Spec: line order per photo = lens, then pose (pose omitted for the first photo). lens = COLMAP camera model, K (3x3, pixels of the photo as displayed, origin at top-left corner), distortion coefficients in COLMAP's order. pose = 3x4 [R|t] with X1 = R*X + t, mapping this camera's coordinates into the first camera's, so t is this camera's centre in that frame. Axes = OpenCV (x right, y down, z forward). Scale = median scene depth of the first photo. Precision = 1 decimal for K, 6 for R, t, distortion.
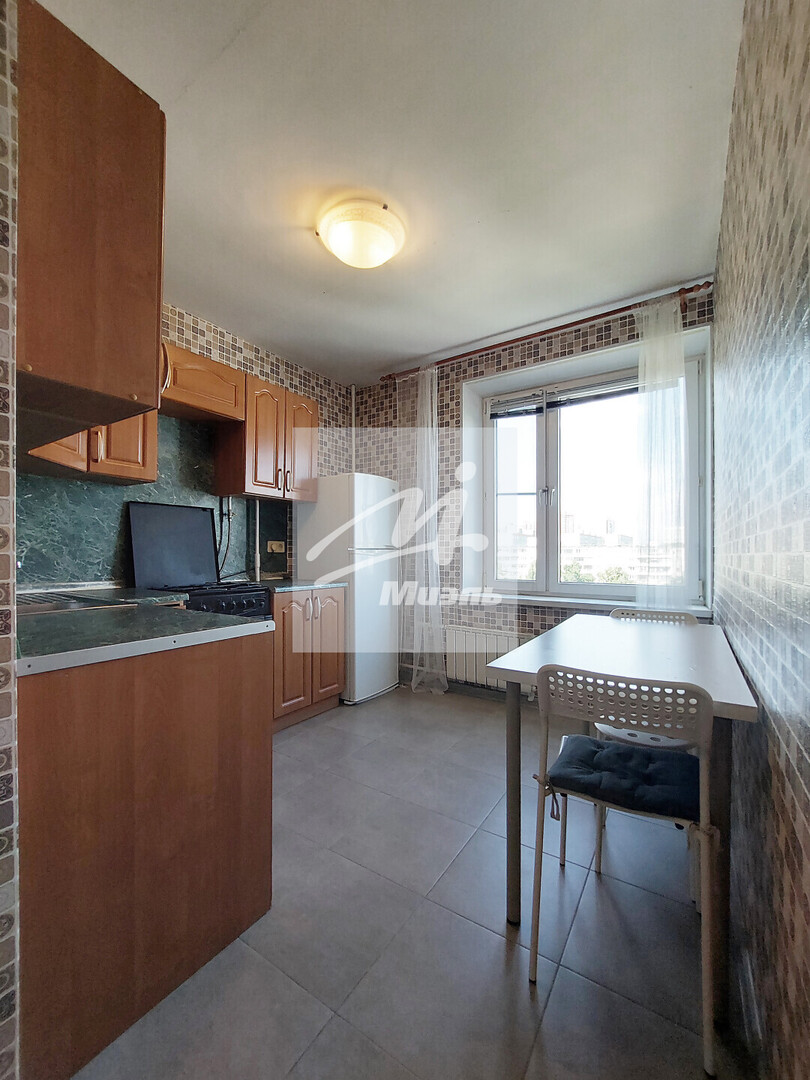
lens RADIAL K [[430.0, 0, 406.5], [0, 430.0, 550.9], [0, 0, 1]] dist [0.000881, 0.000213]
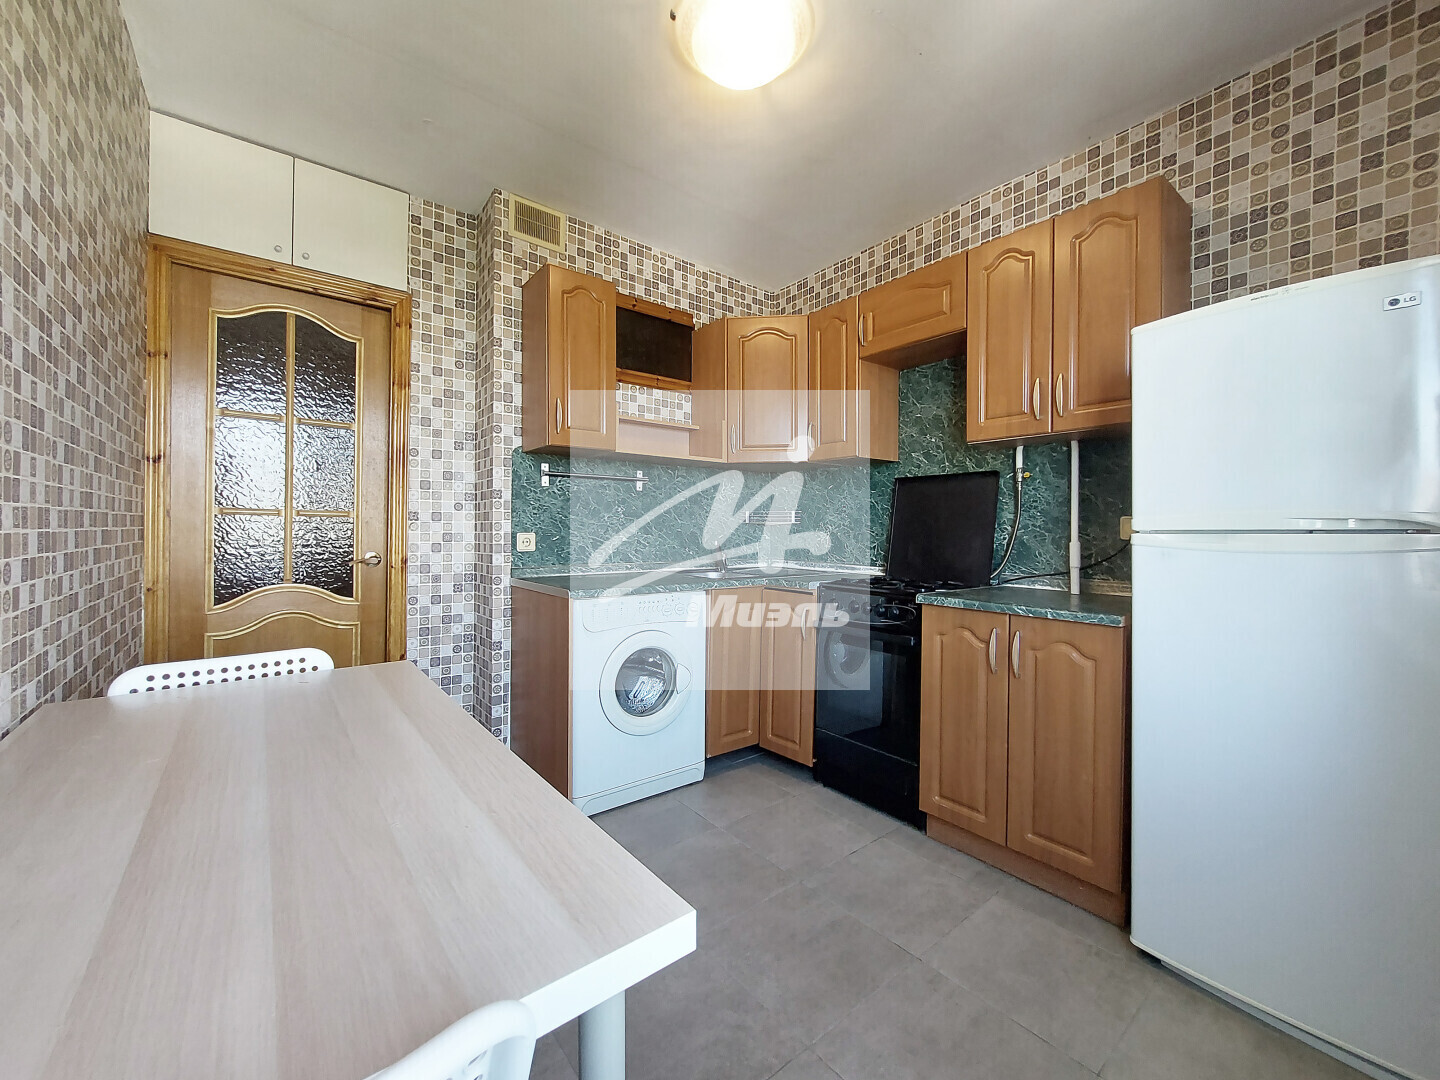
lens RADIAL K [[573.3, 0, 695.6], [0, 573.3, 534.8], [0, 0, 1]] dist [0.000881, 0.000213]
pose [[-0.334925, -0.004989, -0.942232, 0.728886], [-0.018381, 0.999830, 0.001239, 0.006351], [0.942066, 0.017734, -0.334960, 1.235170]]
